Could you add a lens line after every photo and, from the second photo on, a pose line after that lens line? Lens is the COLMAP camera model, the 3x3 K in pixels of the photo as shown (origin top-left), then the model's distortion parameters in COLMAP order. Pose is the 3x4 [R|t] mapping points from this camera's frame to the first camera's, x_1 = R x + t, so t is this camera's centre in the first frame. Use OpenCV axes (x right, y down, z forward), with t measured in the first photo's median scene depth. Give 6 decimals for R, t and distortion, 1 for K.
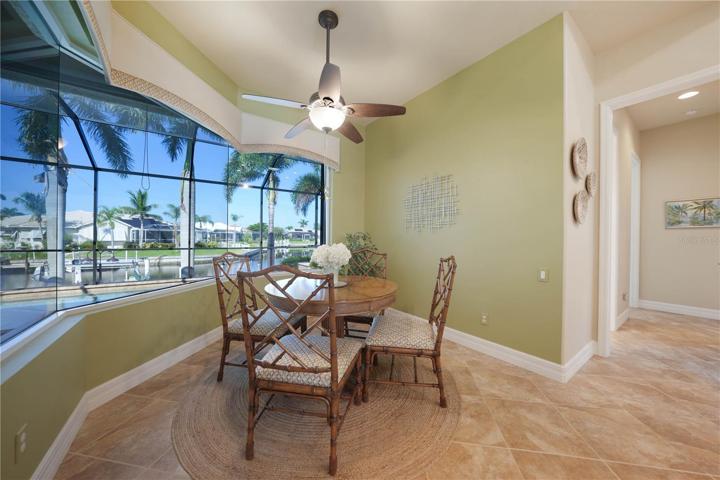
lens RADIAL K [[248.1, 0, 360.9], [0, 248.1, 236.4], [0, 0, 1]] dist [-0.021681, 0.002611]
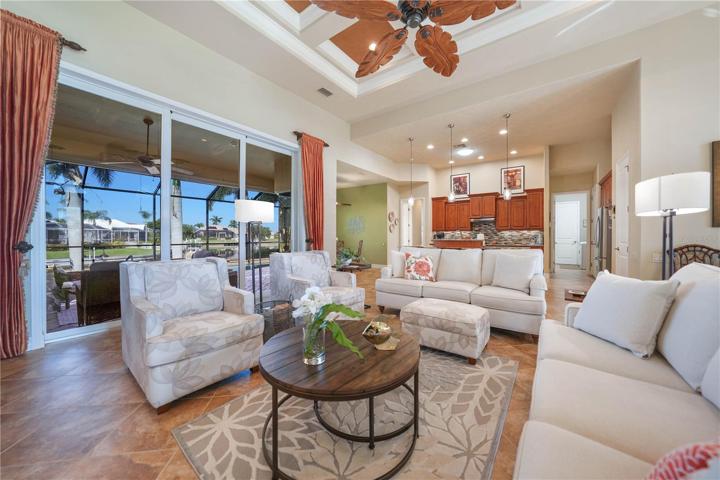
lens RADIAL K [[248.1, 0, 361.8], [0, 248.1, 237.6], [0, 0, 1]] dist [-0.021681, 0.002611]
pose [[0.948490, -0.011275, 0.316606, -0.052996], [0.006391, 0.999844, 0.016462, -0.001216], [-0.316742, -0.013590, 0.948414, -0.163912]]
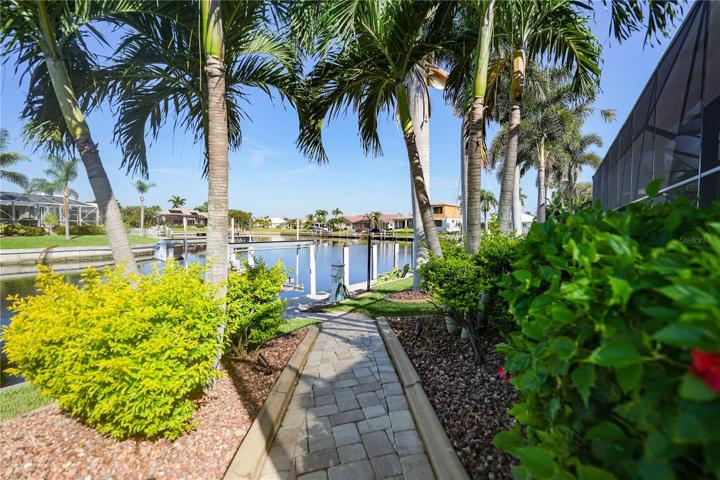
lens RADIAL K [[314.9, 0, 364.1], [0, 314.9, 237.6], [0, 0, 1]] dist [-0.017879, 0.001937]
pose [[0.924635, -0.009354, 0.380741, -0.410419], [-0.007380, 0.999071, 0.042467, 0.022272], [-0.380784, -0.042077, 0.923706, 0.055658]]
